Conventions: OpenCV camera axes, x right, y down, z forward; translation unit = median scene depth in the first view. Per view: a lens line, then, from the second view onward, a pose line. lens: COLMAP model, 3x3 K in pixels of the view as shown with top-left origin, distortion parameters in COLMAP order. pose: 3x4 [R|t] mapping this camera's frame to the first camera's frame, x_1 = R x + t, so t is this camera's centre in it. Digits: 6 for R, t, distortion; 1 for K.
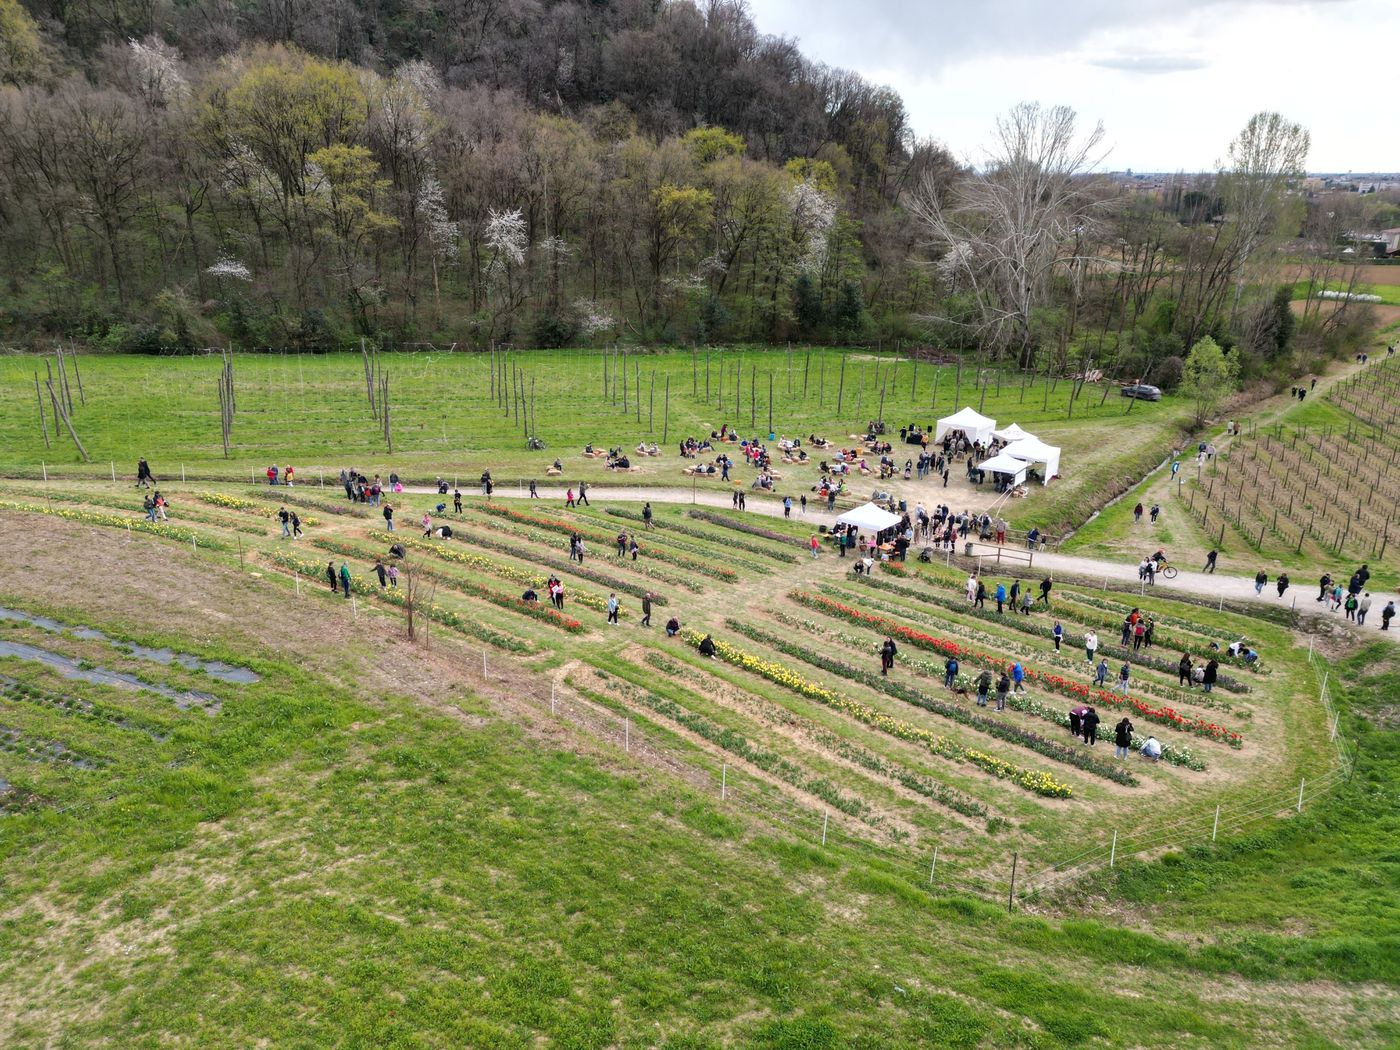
lens RADIAL K [[1029.0, 0, 700.8], [0, 1029.0, 523.4], [0, 0, 1]] dist [0.013775, 0.000924]
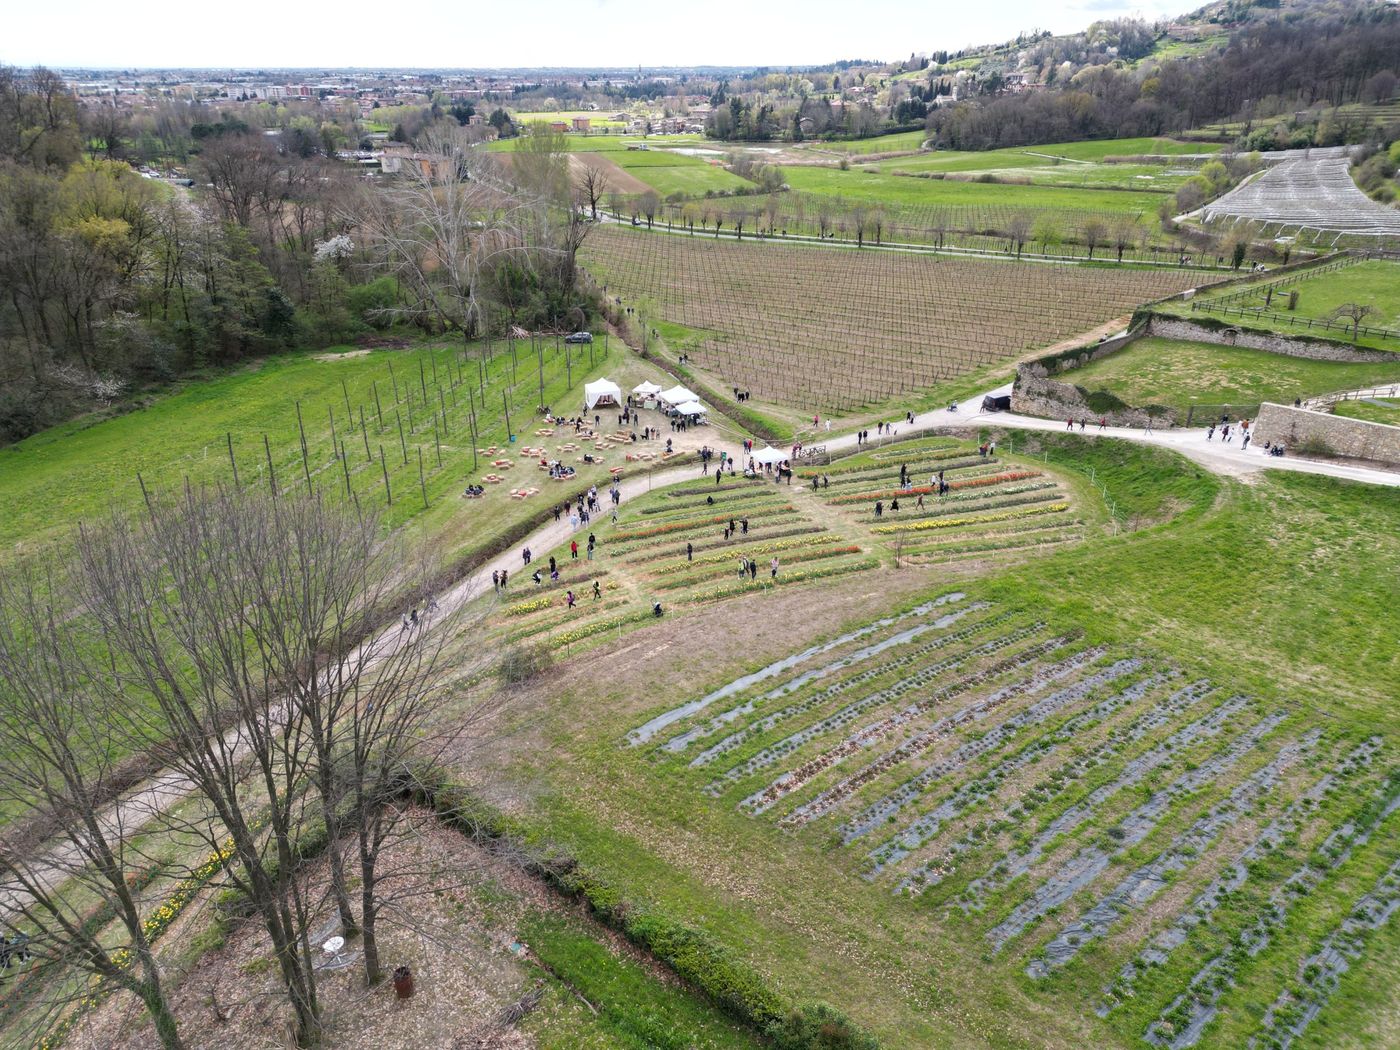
lens RADIAL K [[1029.0, 0, 701.2], [0, 1029.0, 526.0], [0, 0, 1]] dist [0.013775, 0.000924]
pose [[0.517470, -0.366239, 0.773365, -2.121119], [0.287124, 0.925698, 0.246260, -0.592469], [-0.806092, 0.094619, 0.584177, 0.211087]]
